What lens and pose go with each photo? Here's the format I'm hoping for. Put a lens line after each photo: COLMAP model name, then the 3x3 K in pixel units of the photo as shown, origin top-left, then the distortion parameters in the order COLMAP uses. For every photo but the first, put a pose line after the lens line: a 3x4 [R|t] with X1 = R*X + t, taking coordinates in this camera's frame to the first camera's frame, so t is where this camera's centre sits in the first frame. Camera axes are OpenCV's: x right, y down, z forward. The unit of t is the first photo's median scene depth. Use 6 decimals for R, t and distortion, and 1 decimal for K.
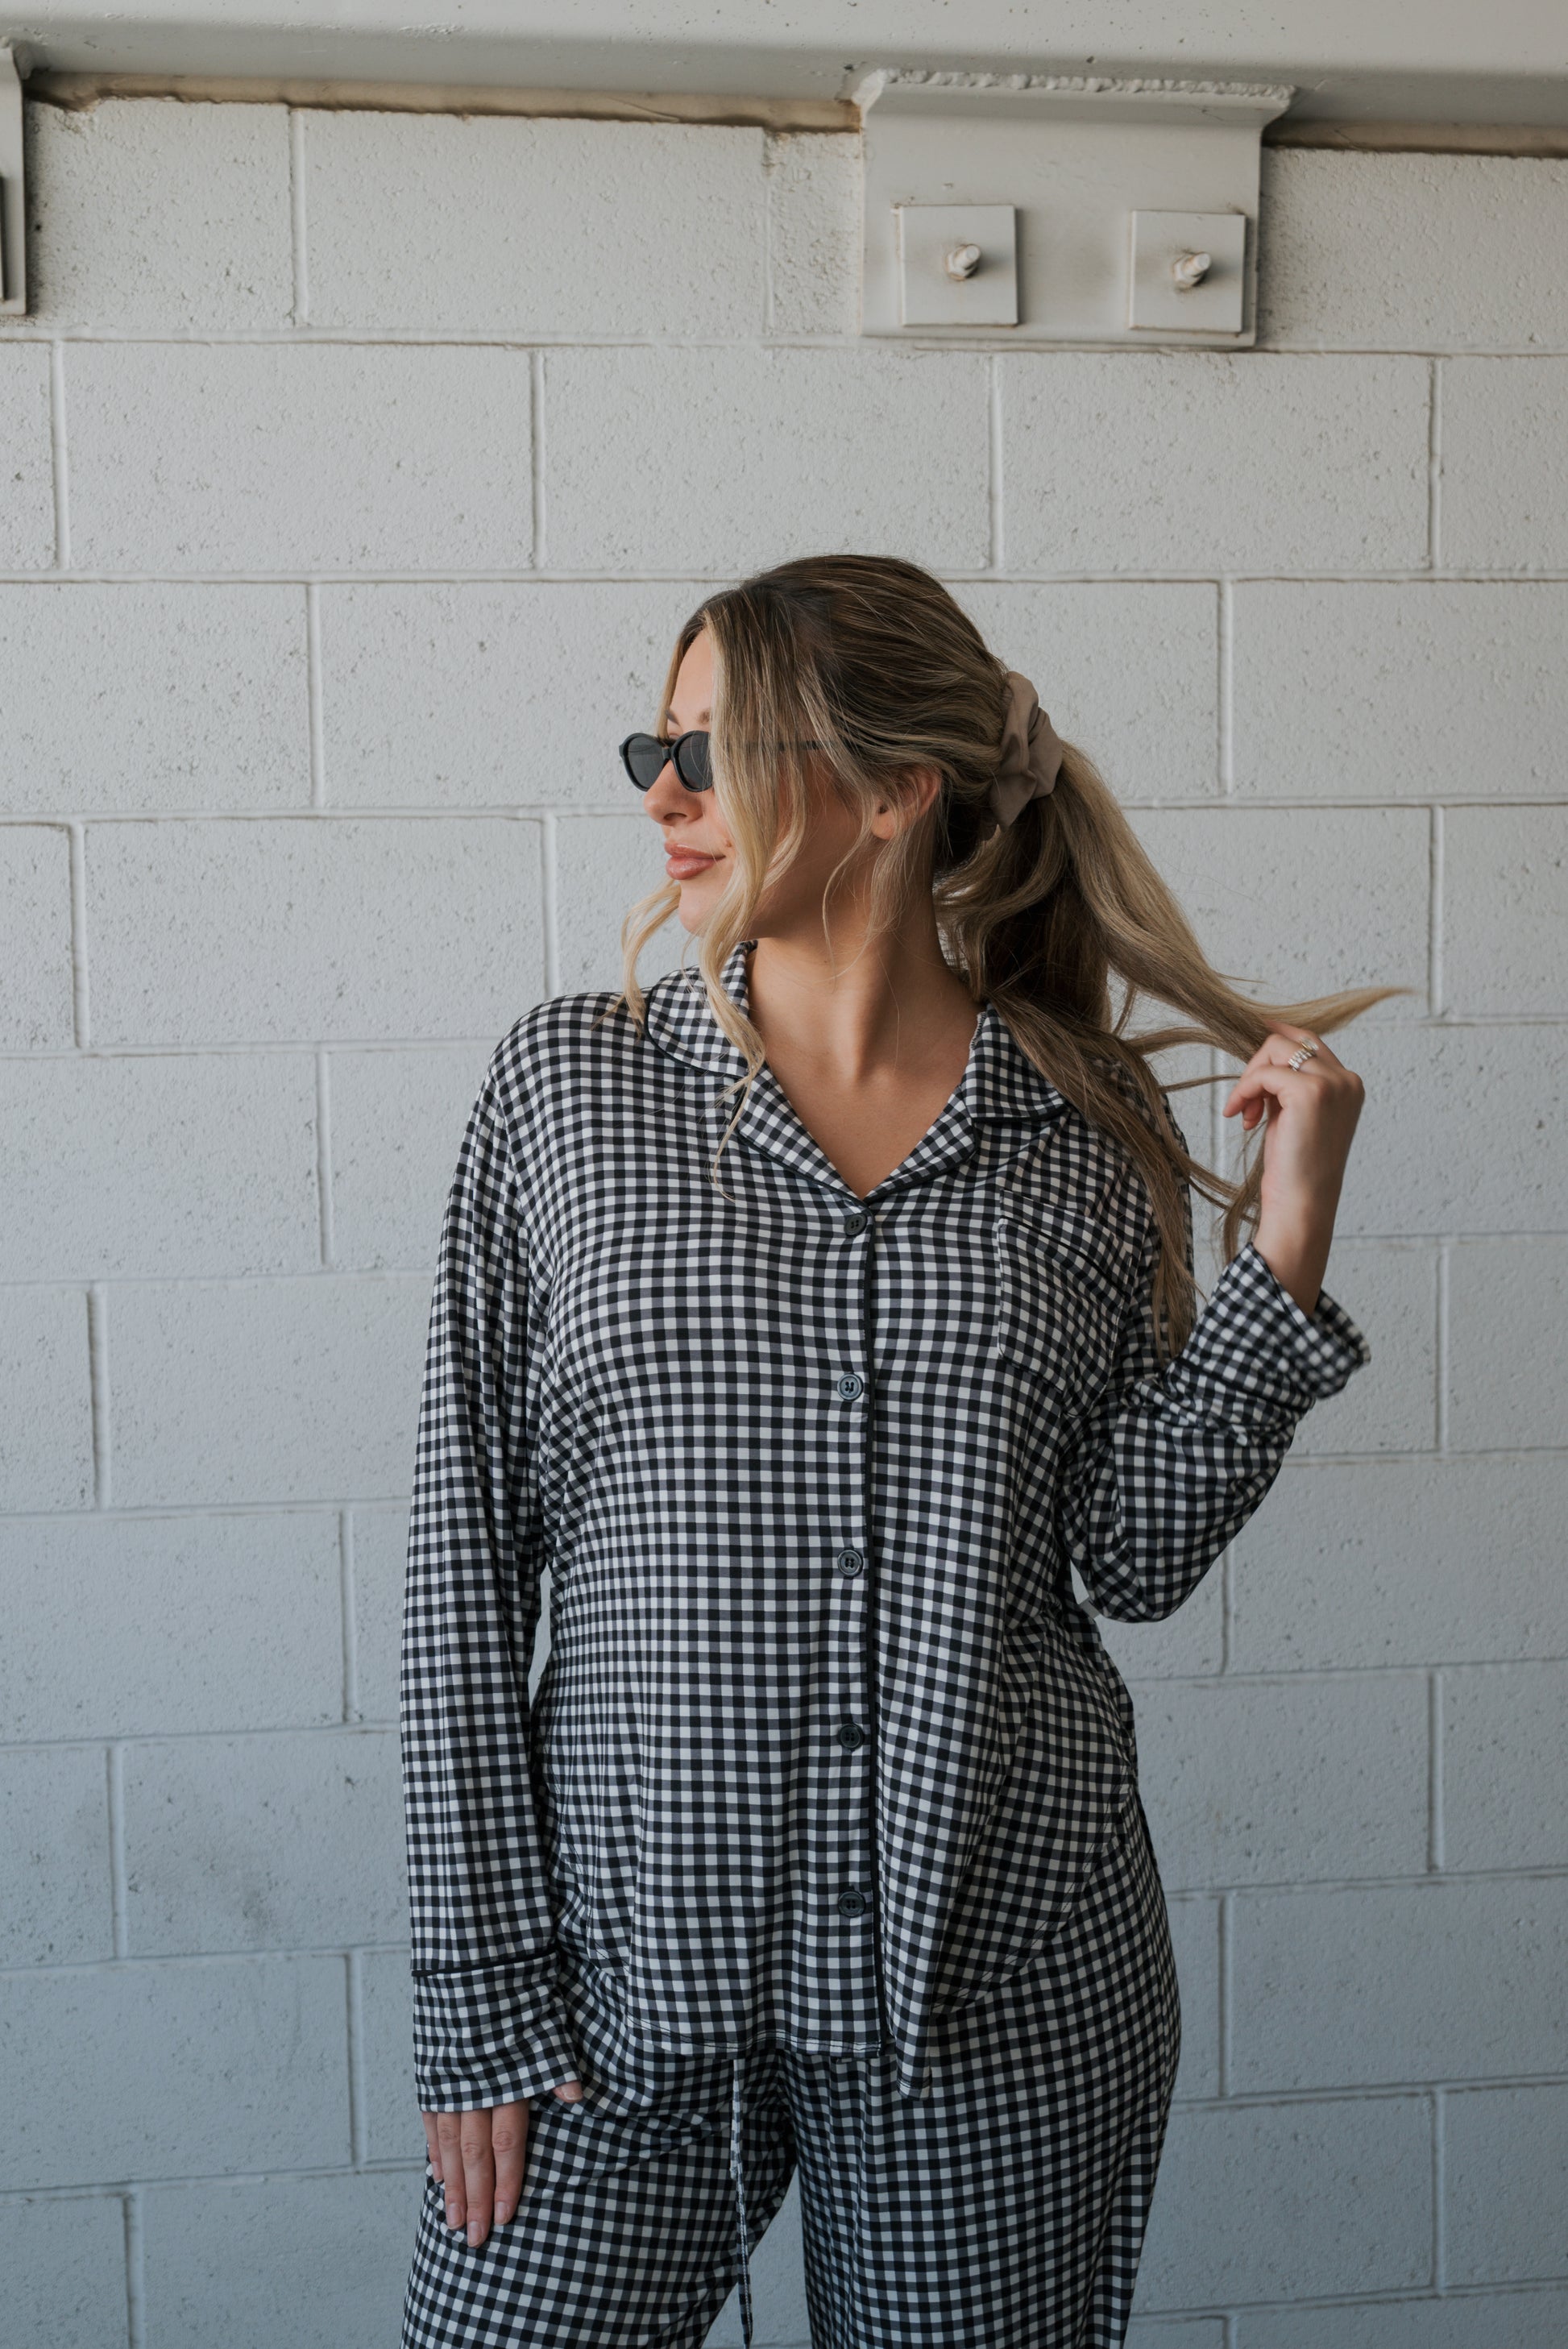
lens RADIAL K [[2683.8, 0, 750.9], [0, 2683.8, 1177.2], [0, 0, 1]] dist [-0.000472, 0.006192]
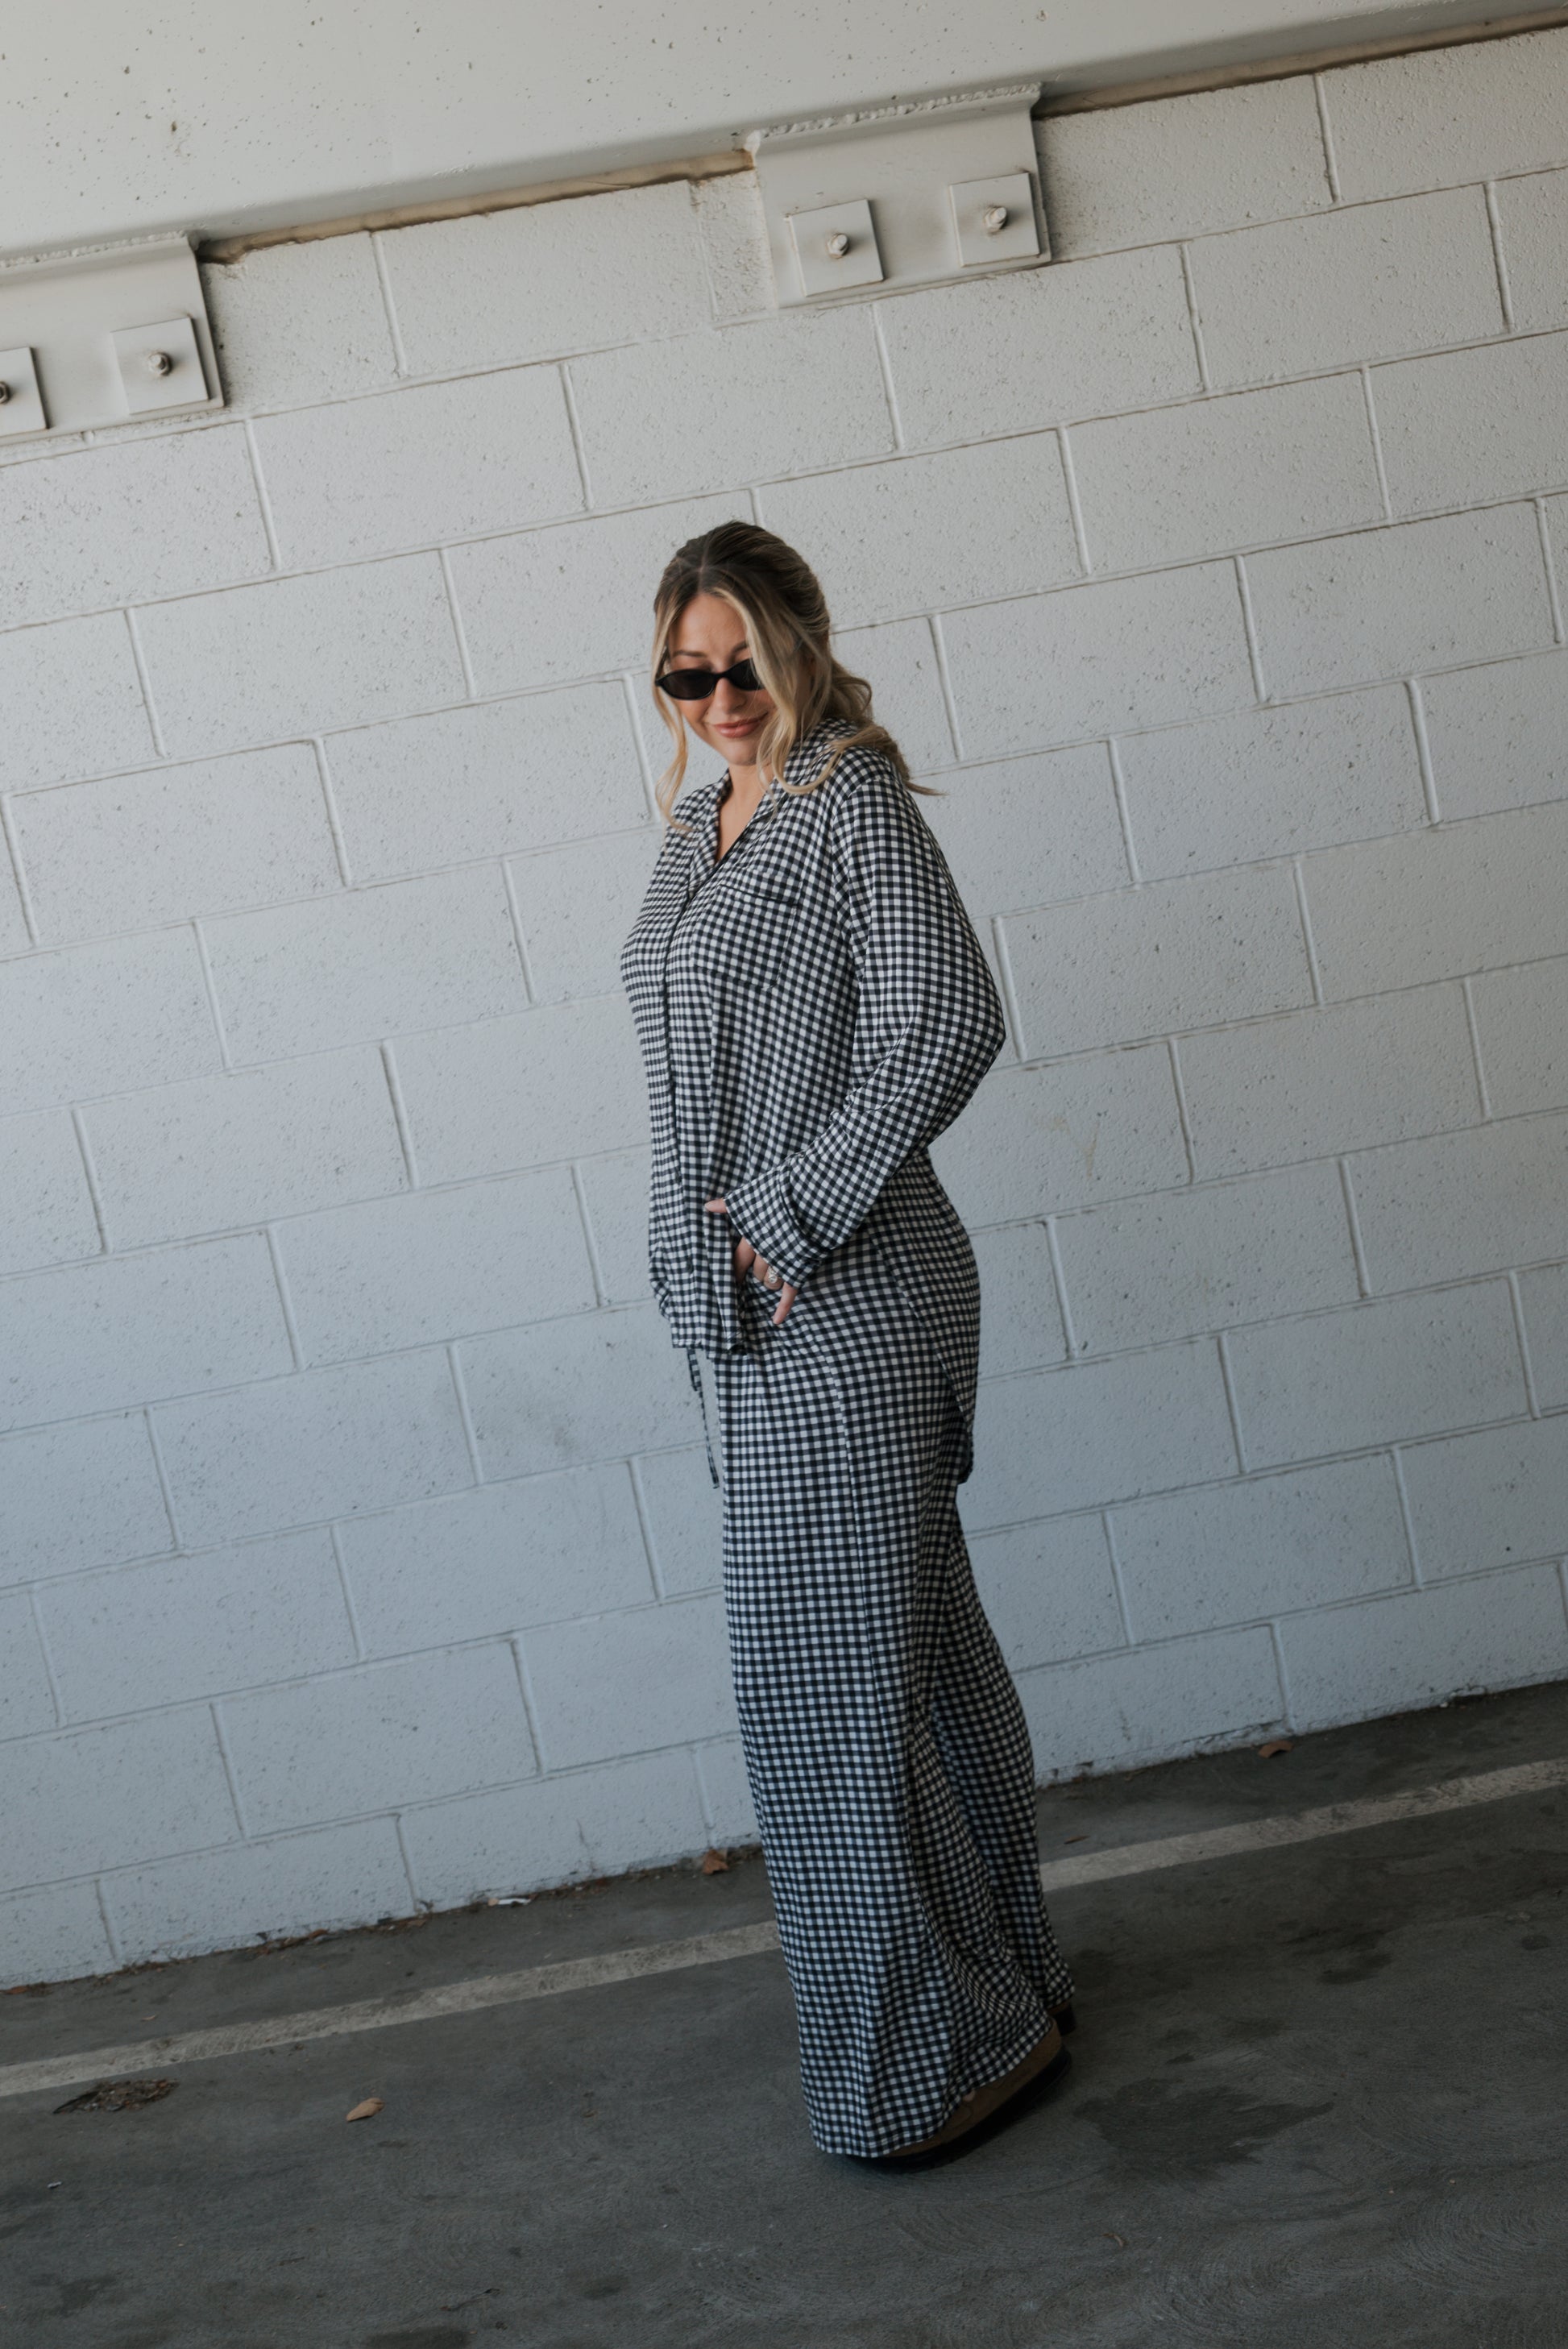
lens RADIAL K [[2641.3, 0, 777.1], [0, 2641.3, 1122.1], [0, 0, 1]] dist [0.002084, -0.001759]
pose [[0.981756, -0.161709, -0.100030, 0.111709], [0.167871, 0.984186, 0.056551, 0.038208], [0.089304, -0.072311, 0.993376, -0.449777]]
